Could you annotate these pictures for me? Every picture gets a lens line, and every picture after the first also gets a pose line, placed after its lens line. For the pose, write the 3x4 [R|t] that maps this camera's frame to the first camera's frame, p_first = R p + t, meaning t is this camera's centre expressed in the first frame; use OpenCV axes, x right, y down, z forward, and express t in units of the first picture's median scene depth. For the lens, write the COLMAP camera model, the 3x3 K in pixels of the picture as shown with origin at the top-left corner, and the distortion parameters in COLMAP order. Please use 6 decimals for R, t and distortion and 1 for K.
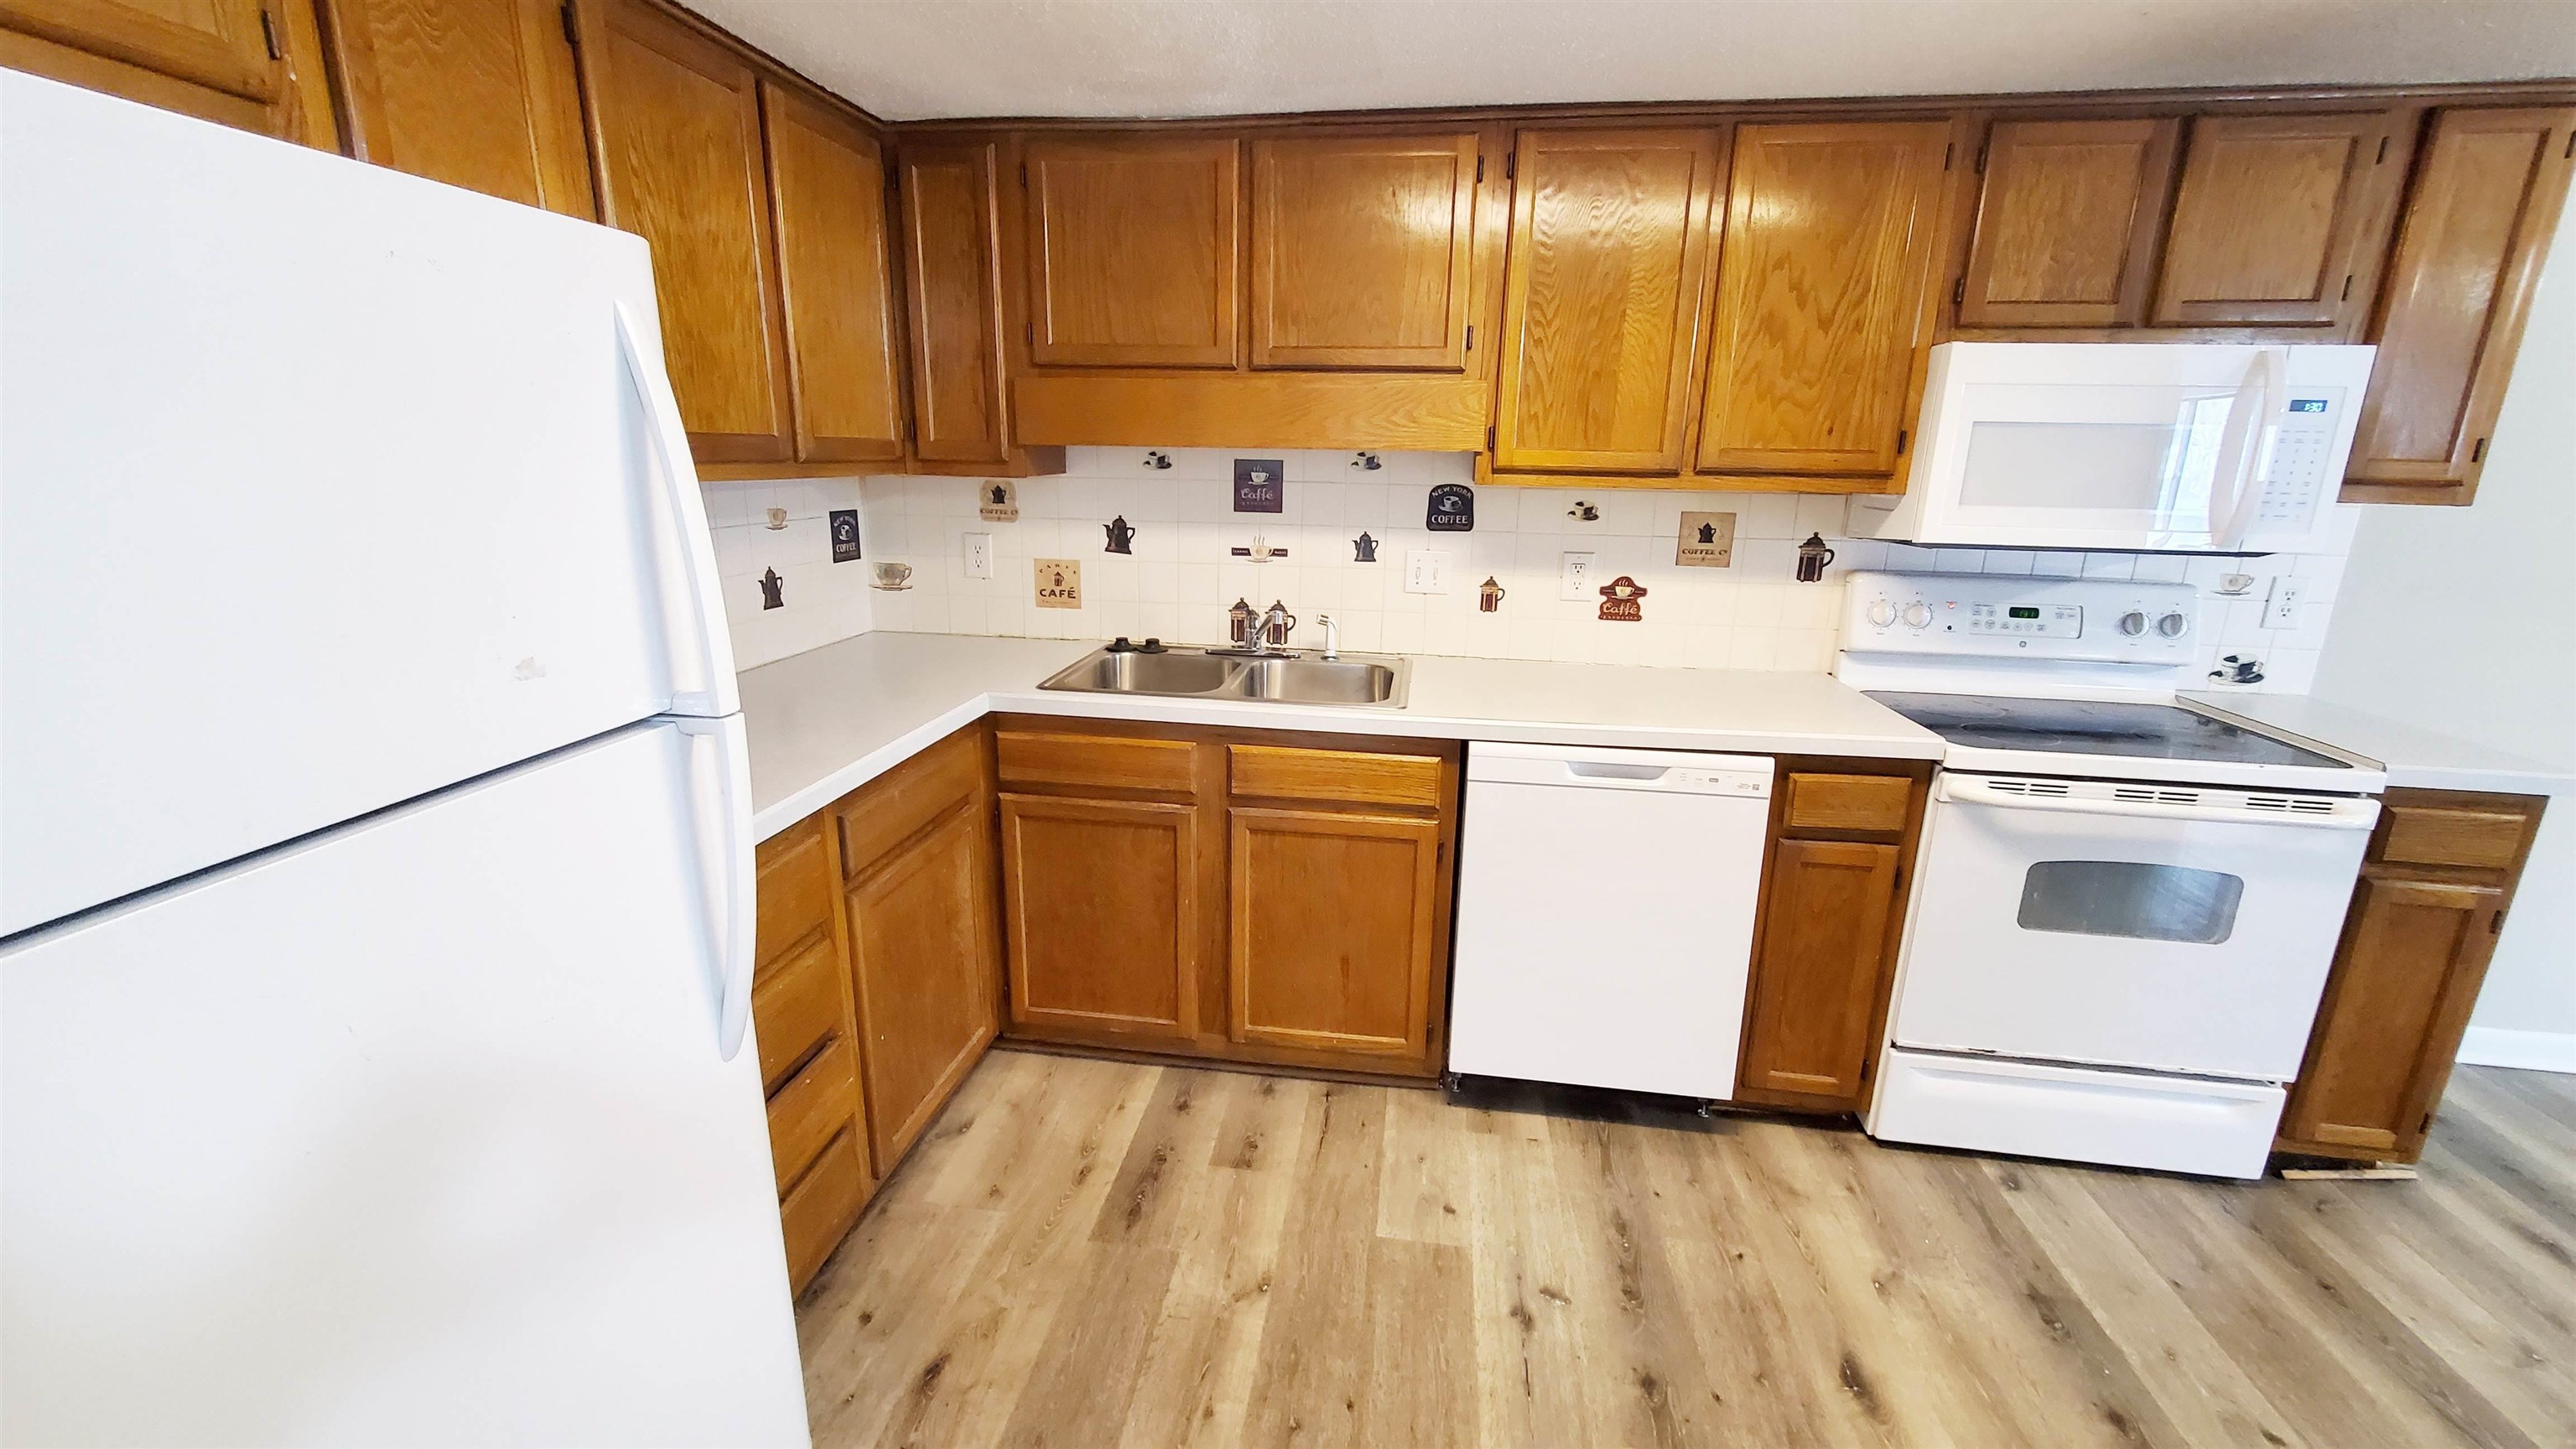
lens RADIAL K [[1019.9, 0, 1285.1], [0, 1019.9, 712.4], [0, 0, 1]] dist [-0.002920, -0.000475]
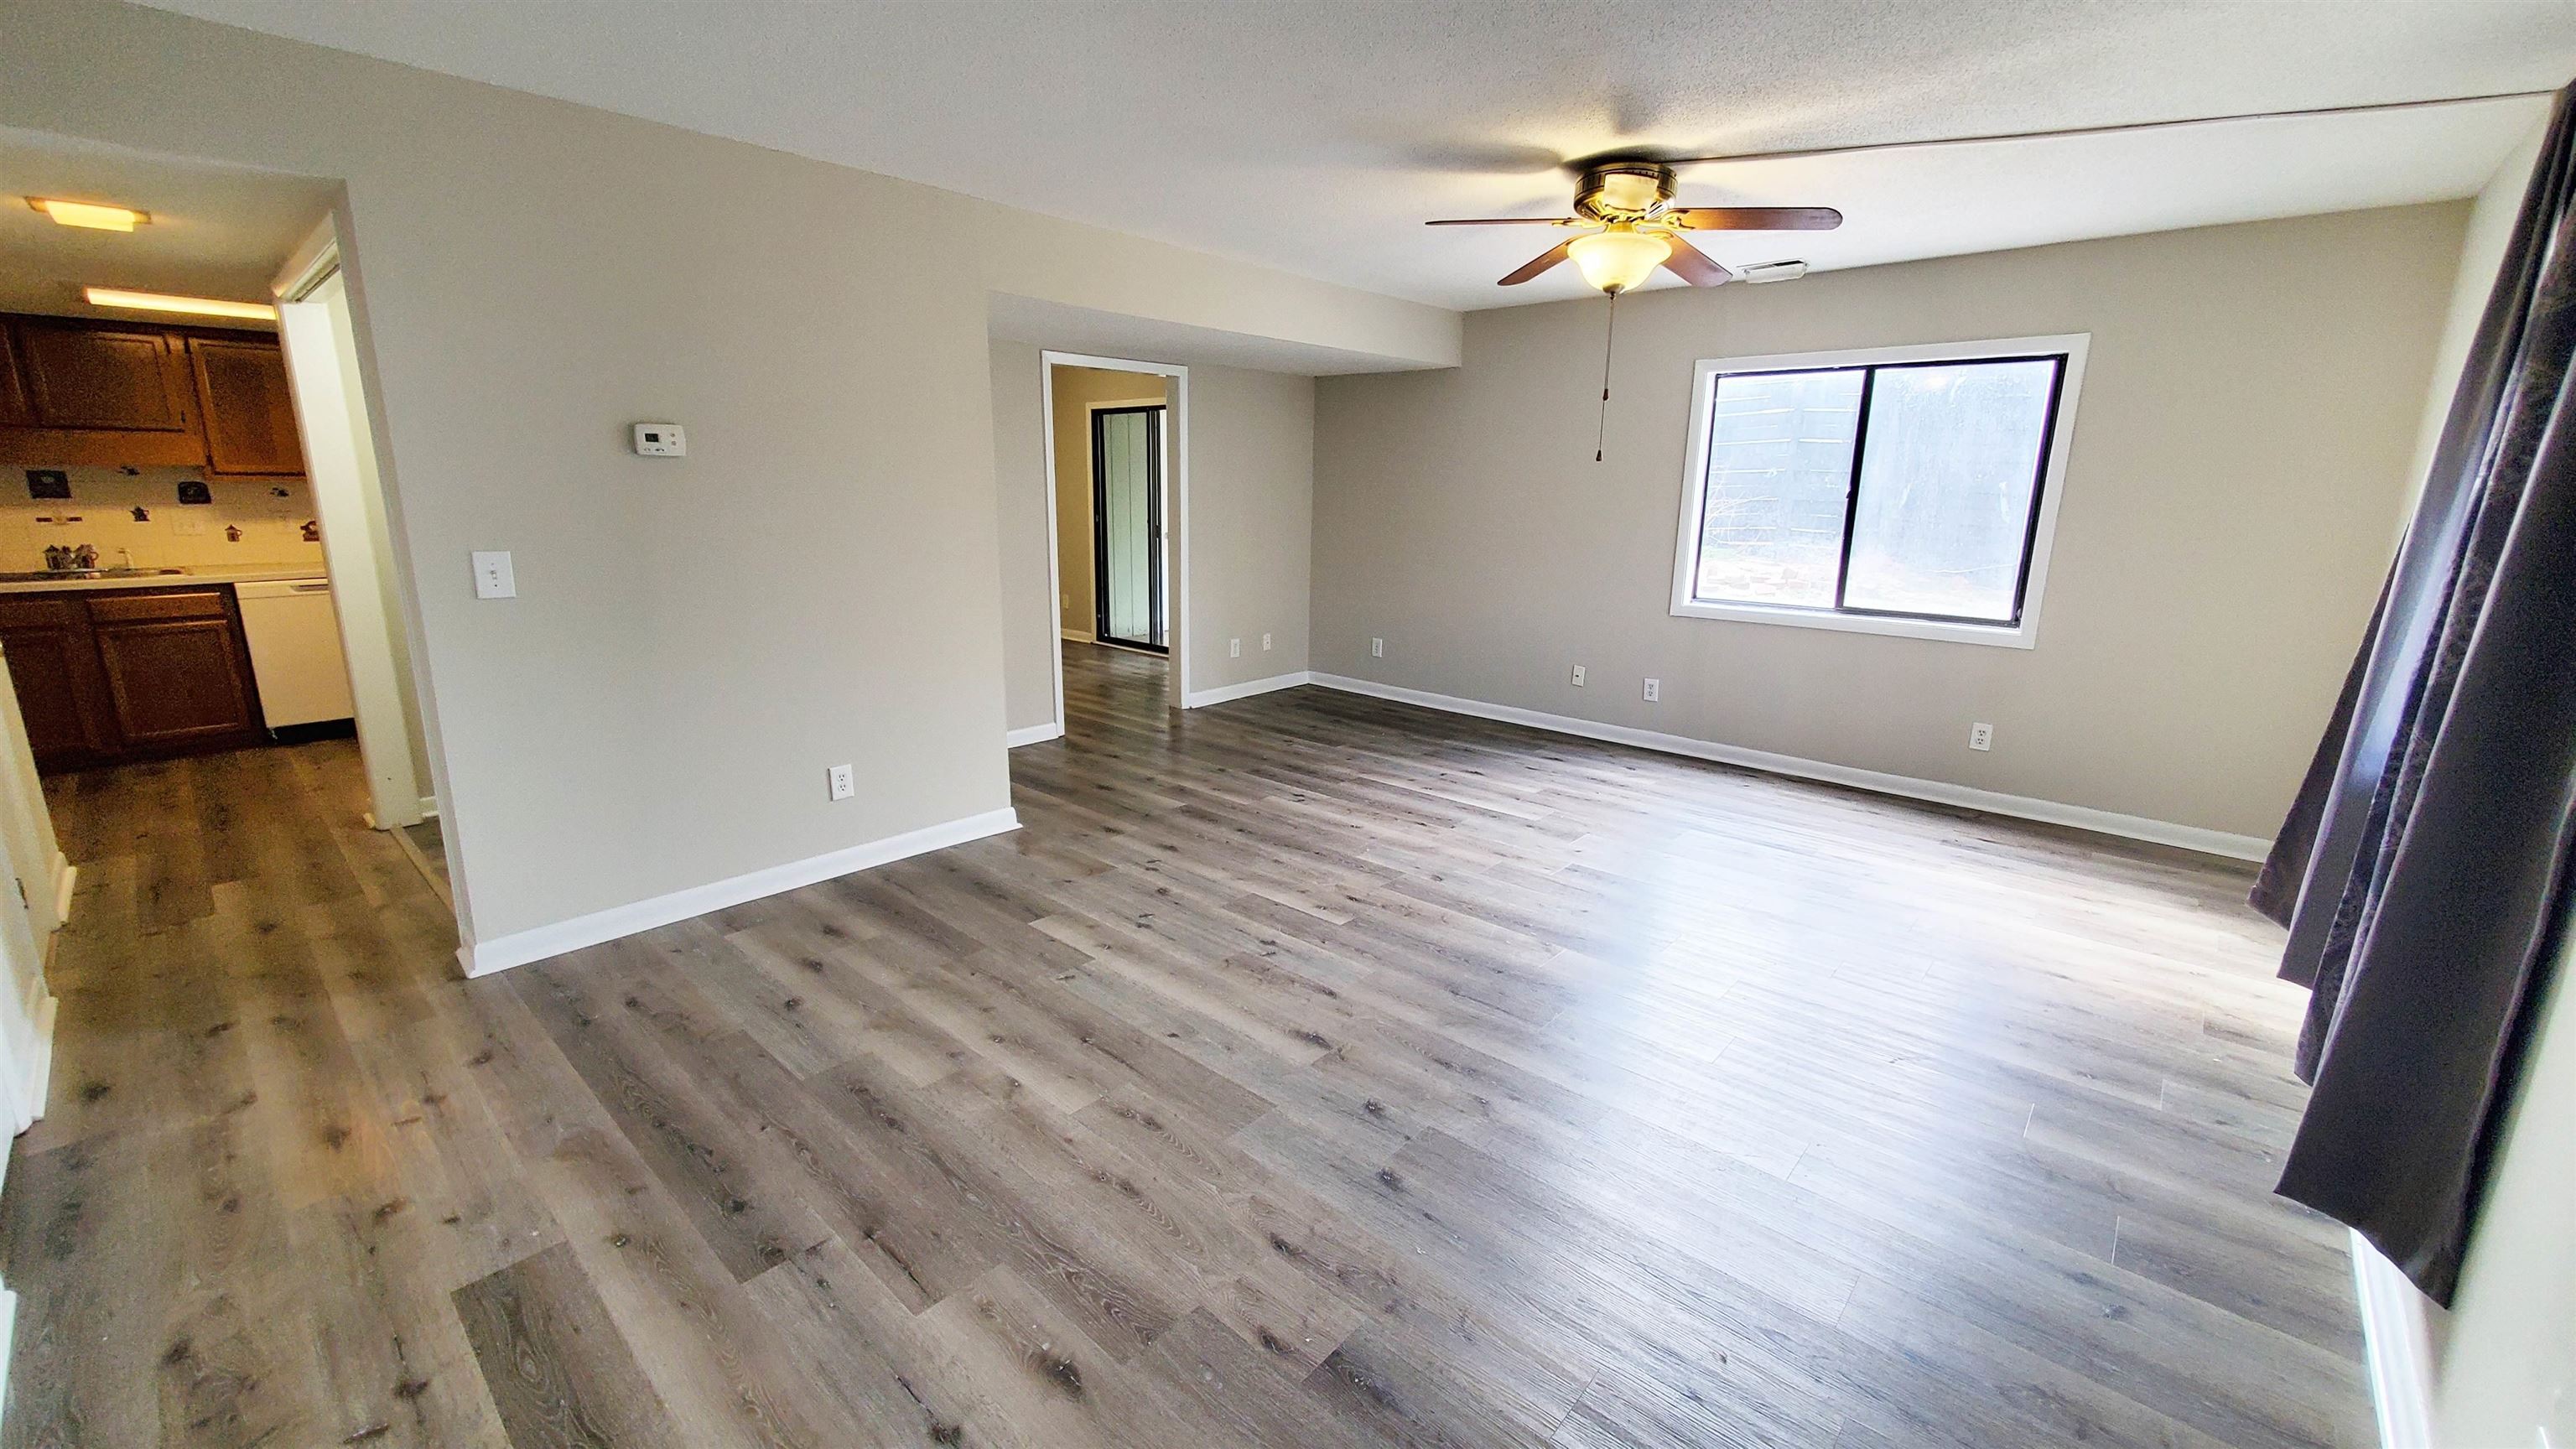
lens RADIAL K [[1019.9, 0, 1285.1], [0, 1019.9, 712.4], [0, 0, 1]] dist [-0.002920, -0.000475]
pose [[0.558636, -0.198829, 0.805229, -0.394779], [0.208683, 0.973304, 0.095554, 0.564492], [-0.802731, 0.114657, 0.585215, -2.191511]]
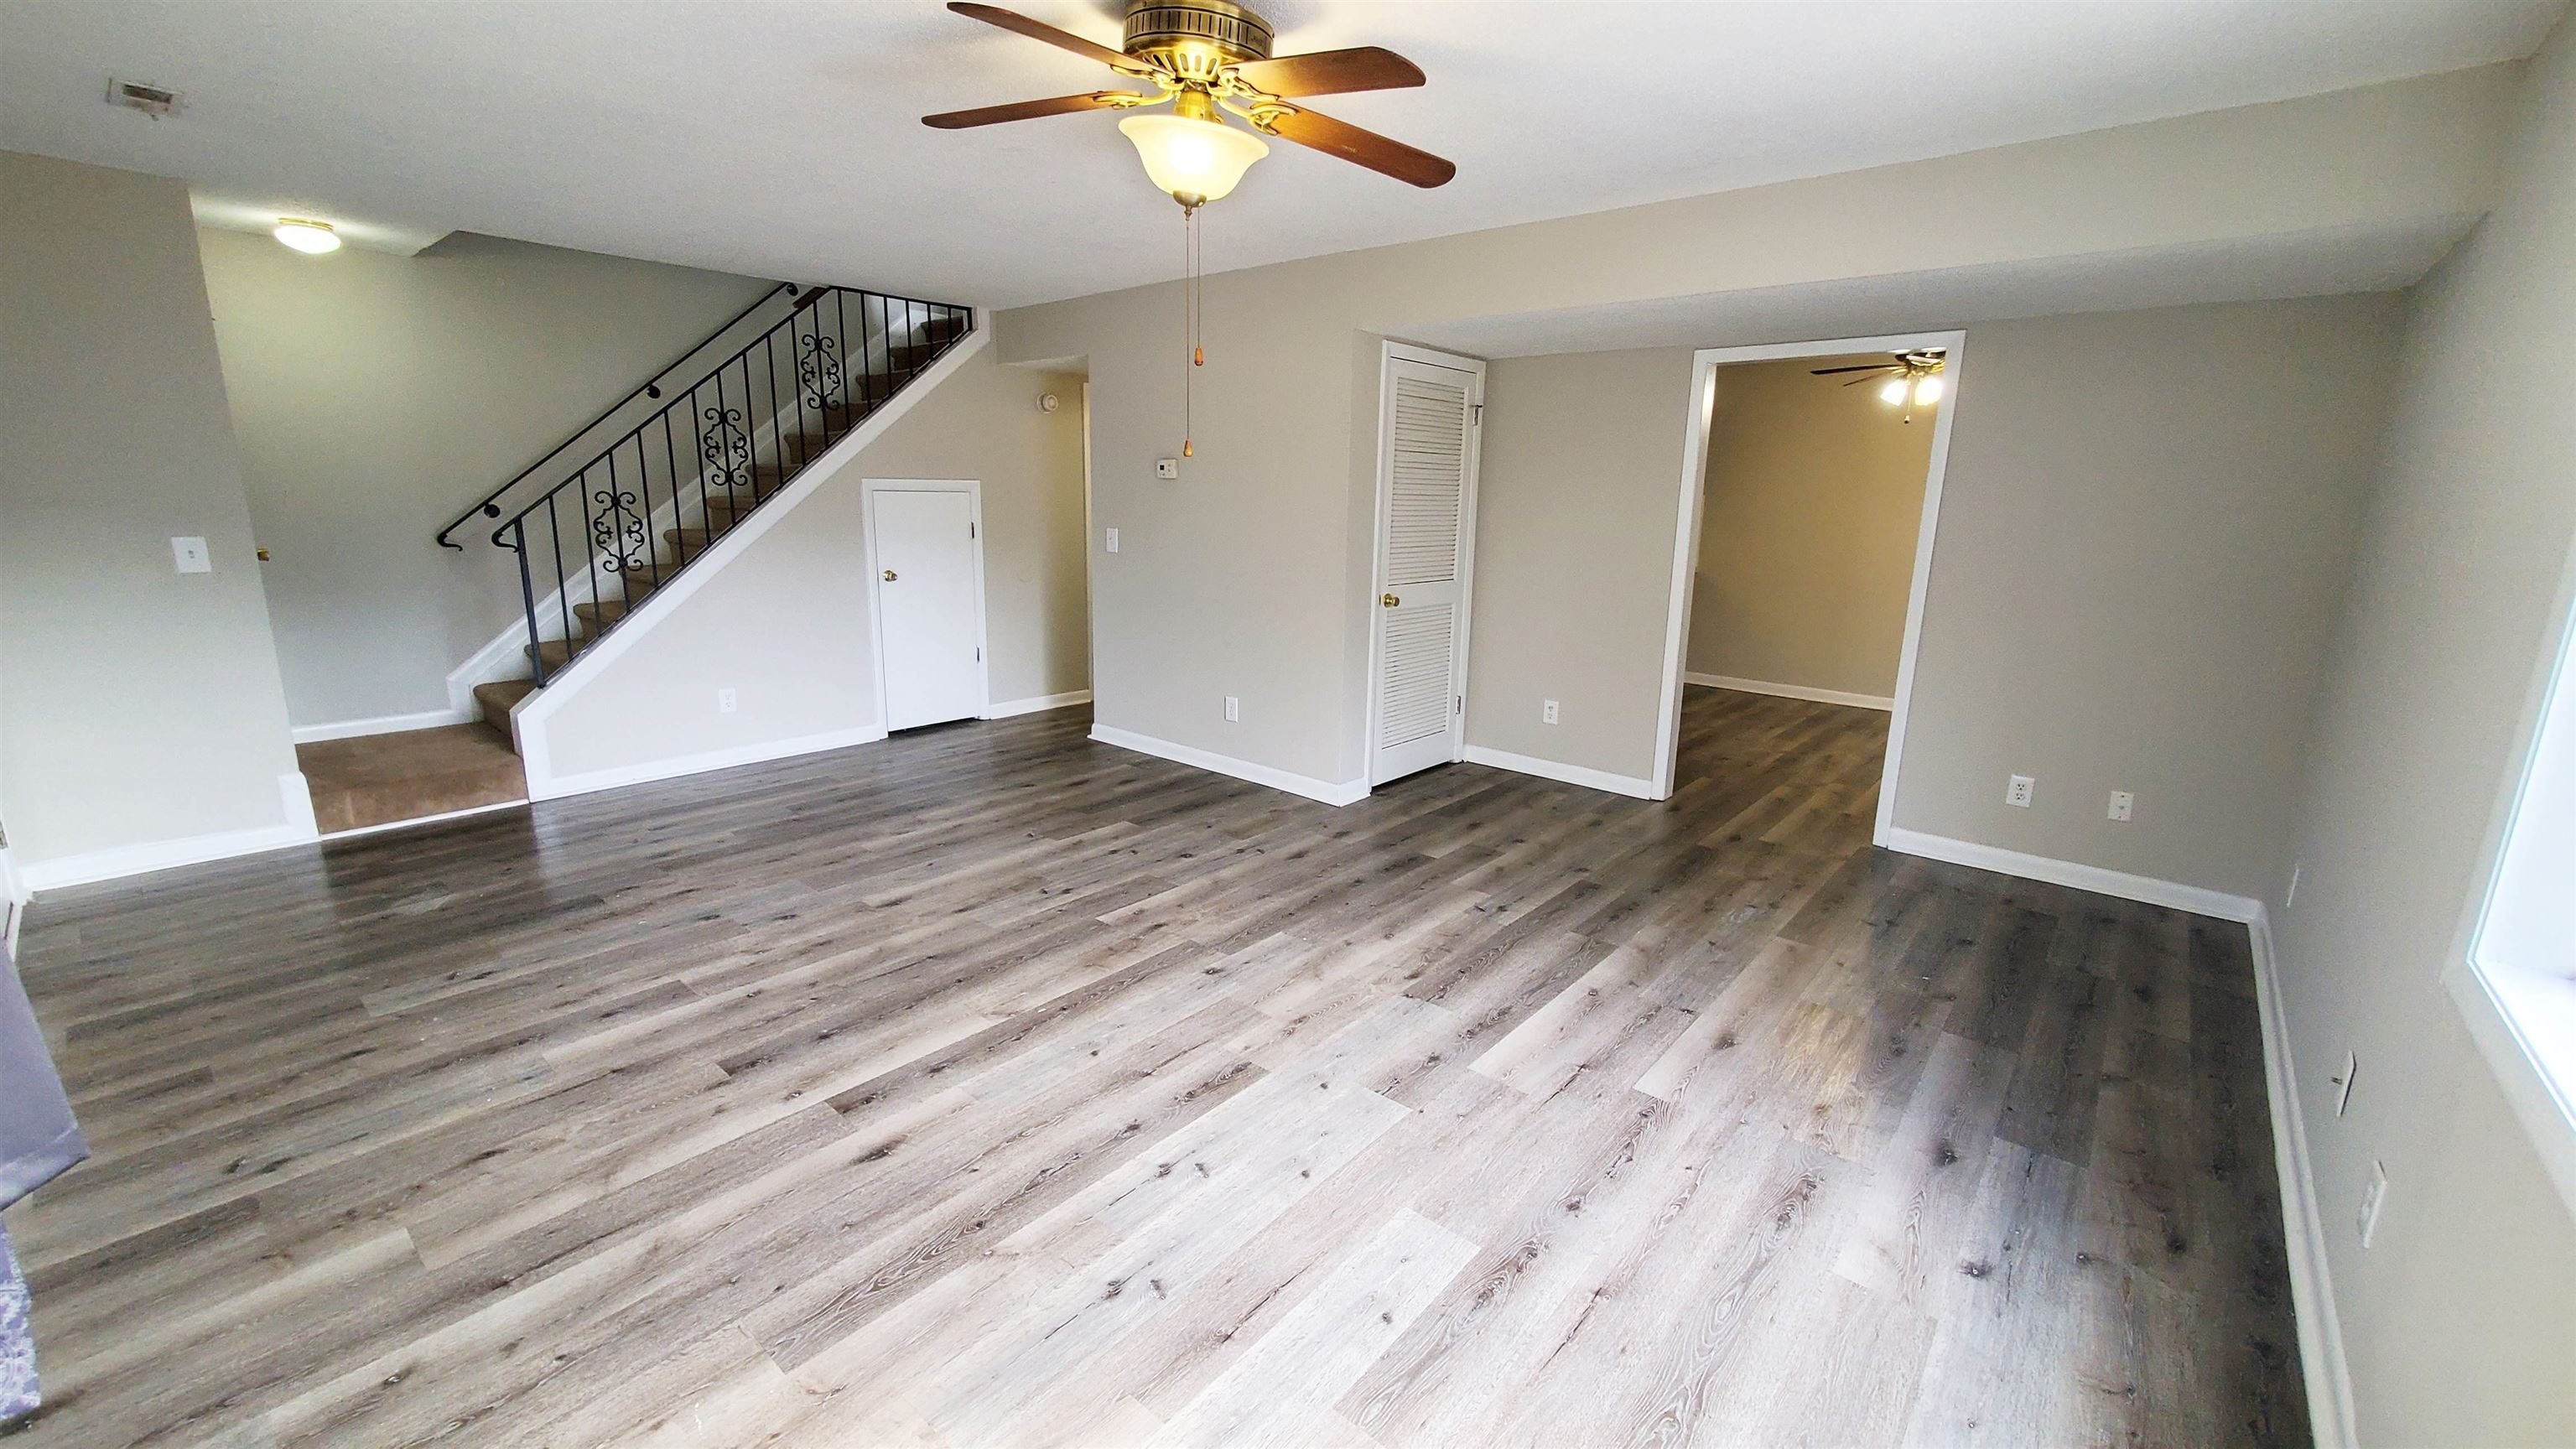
lens RADIAL K [[1030.2, 0, 1296.9], [0, 1030.2, 716.3], [0, 0, 1]] dist [0.000431, -0.000126]
pose [[0.842091, 0.111220, -0.527744, 1.773477], [-0.137181, 0.990494, -0.010149, 0.695830], [0.521598, 0.080943, 0.849343, -2.521379]]
